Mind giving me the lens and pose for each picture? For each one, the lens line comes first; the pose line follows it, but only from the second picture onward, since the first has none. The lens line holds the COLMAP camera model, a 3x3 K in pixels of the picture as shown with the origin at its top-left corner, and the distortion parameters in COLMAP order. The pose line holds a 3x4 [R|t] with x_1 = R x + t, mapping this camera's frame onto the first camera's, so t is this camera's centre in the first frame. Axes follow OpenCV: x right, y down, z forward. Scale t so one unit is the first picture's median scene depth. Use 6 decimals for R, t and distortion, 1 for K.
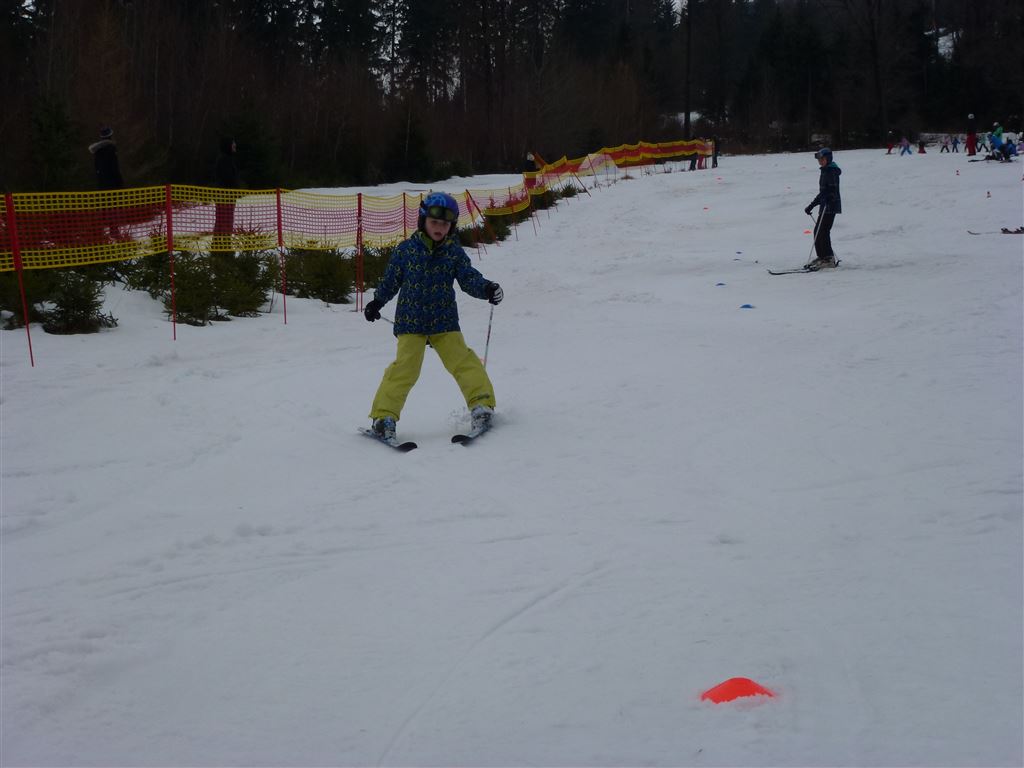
lens RADIAL K [[1781.4, 0, 512.0], [0, 1781.4, 384.0], [0, 0, 1]] dist [0.166144, -1.540237]
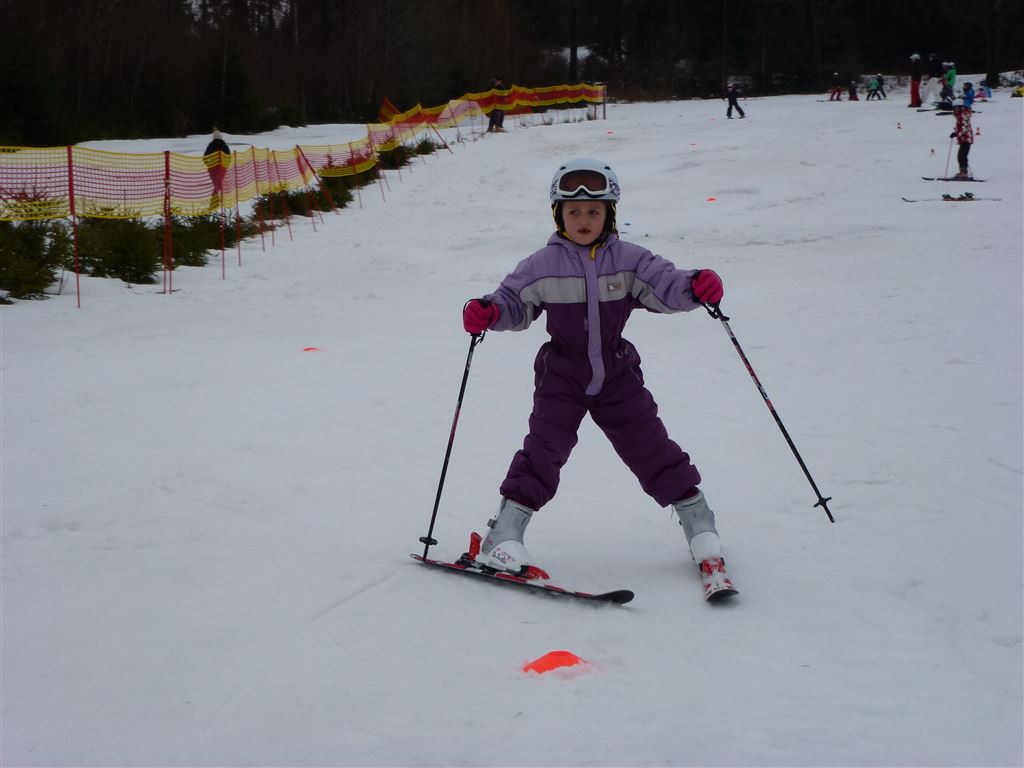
lens RADIAL K [[2274.0, 0, 527.1], [0, 2274.0, 420.9], [0, 0, 1]] dist [0.413219, -4.413057]
pose [[0.997348, -0.003901, 0.072675, 0.002398], [0.002912, 0.999902, 0.013712, 0.003040], [-0.072722, -0.013464, 0.997261, -0.051887]]
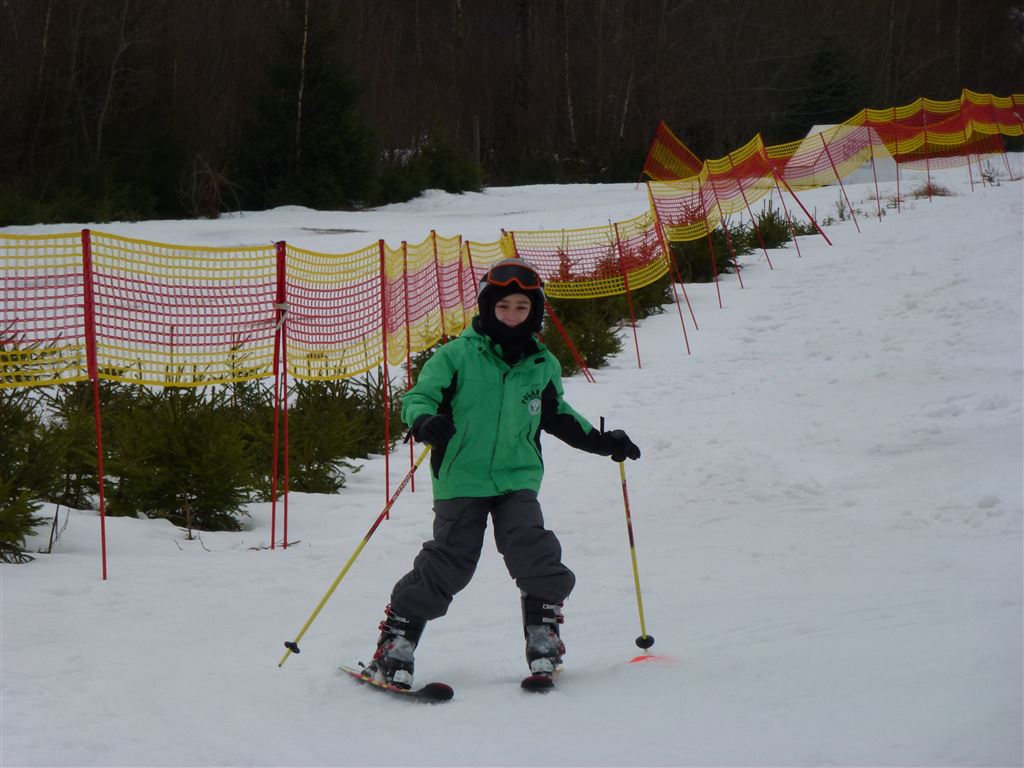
lens RADIAL K [[5372.9, 0, 459.3], [0, 5372.9, 383.3], [0, 0, 1]] dist [2.788706, -102.422888]
pose [[0.999935, -0.002936, -0.011020, -0.022383], [0.002055, 0.996869, -0.079047, 0.009945], [0.011218, 0.079020, 0.996810, -0.099445]]
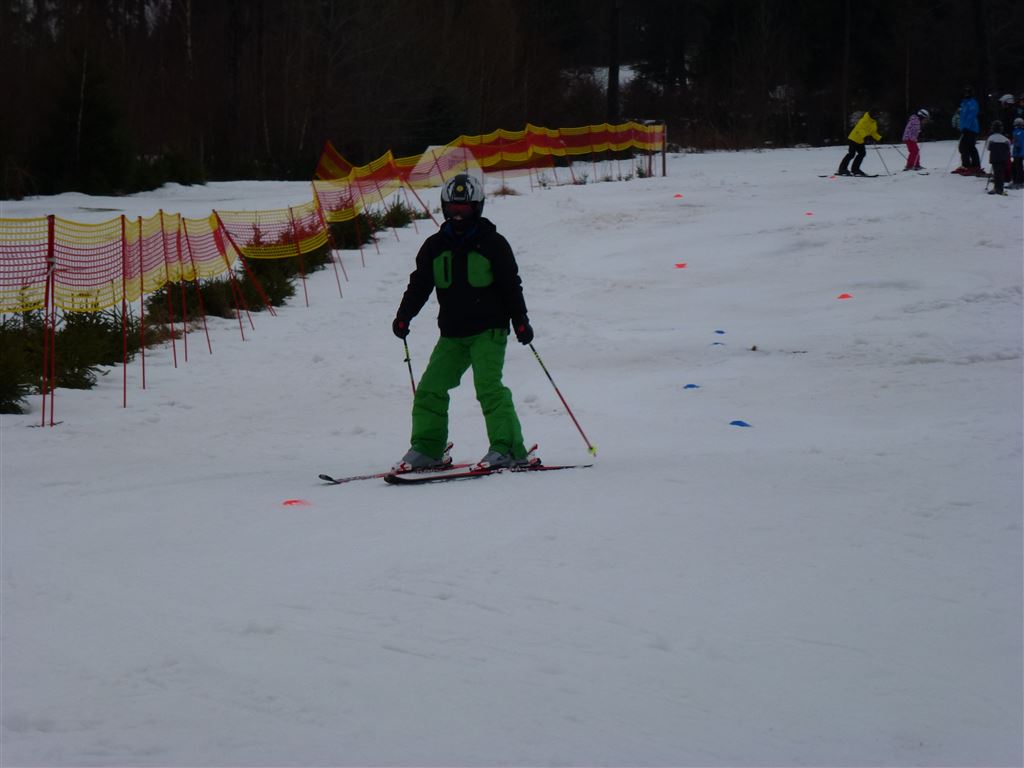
lens RADIAL K [[3619.3, 0, 497.2], [0, 3619.3, 380.8], [0, 0, 1]] dist [1.355051, -33.904094]
pose [[0.997486, 0.008673, 0.070337, -0.017316], [-0.004305, 0.998066, -0.062019, 0.009714], [-0.070739, 0.061560, 0.995593, -0.093094]]
